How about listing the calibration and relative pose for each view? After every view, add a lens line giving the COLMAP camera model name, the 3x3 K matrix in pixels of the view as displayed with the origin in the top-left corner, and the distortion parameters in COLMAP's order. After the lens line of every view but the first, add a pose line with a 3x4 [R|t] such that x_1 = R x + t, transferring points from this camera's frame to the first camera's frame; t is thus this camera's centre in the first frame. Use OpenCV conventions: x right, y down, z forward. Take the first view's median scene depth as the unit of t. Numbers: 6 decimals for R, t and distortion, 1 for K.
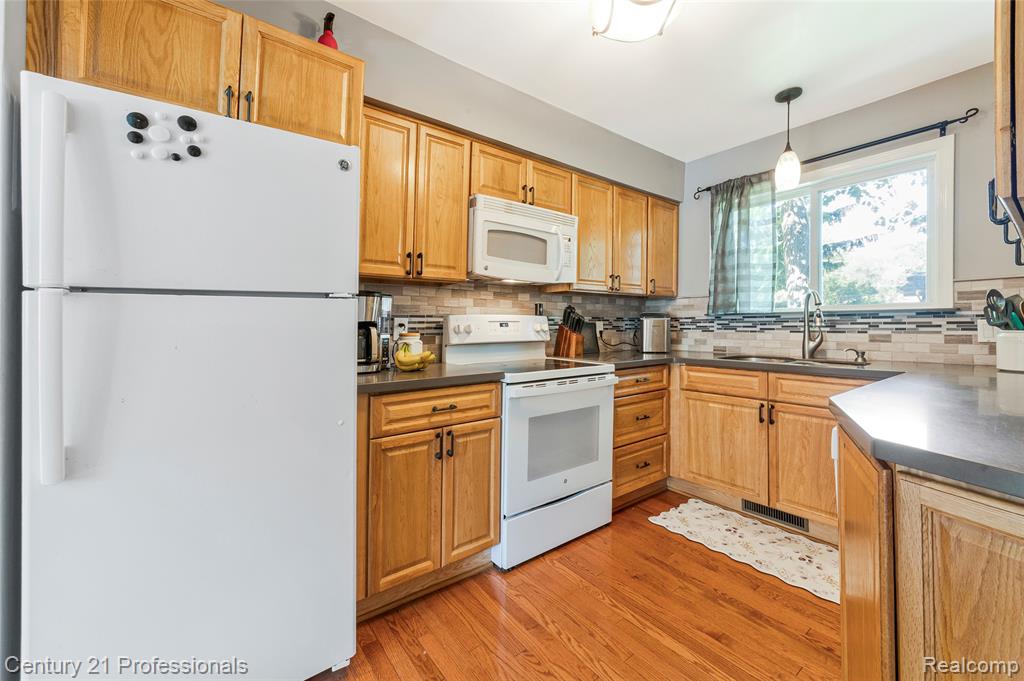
lens RADIAL K [[412.6, 0, 504.9], [0, 412.6, 319.7], [0, 0, 1]] dist [0.005449, 0.000066]
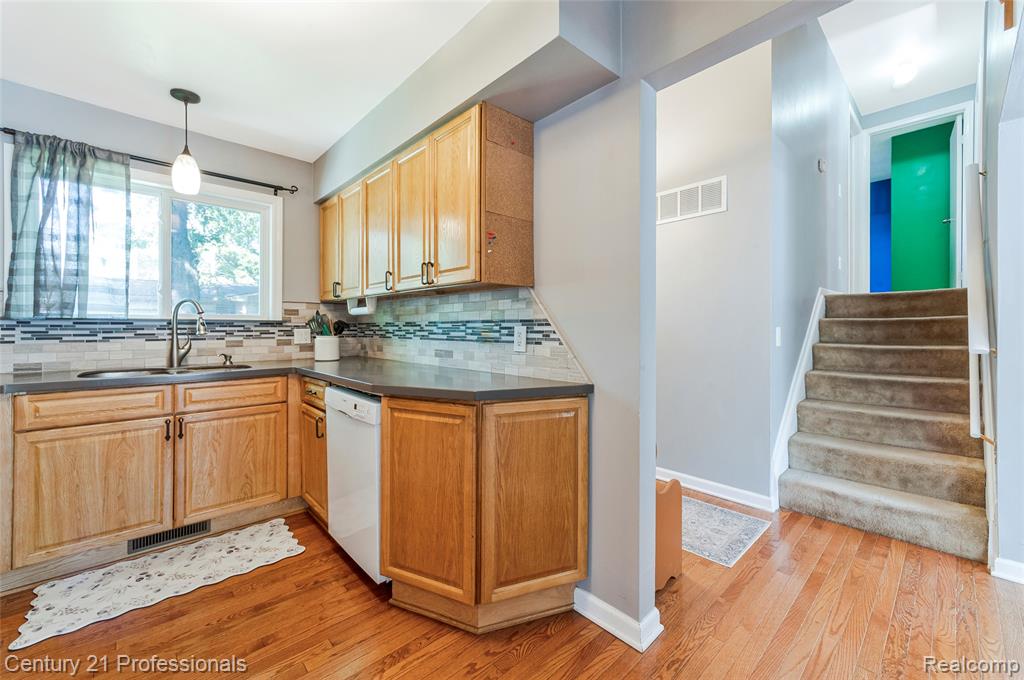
lens RADIAL K [[412.6, 0, 513.7], [0, 412.6, 330.2], [0, 0, 1]] dist [0.005449, 0.000066]
pose [[-0.115349, 0.001420, 0.993324, -0.368222], [-0.012295, 0.999920, -0.002858, -0.000594], [-0.993249, -0.012543, -0.115322, 0.343923]]
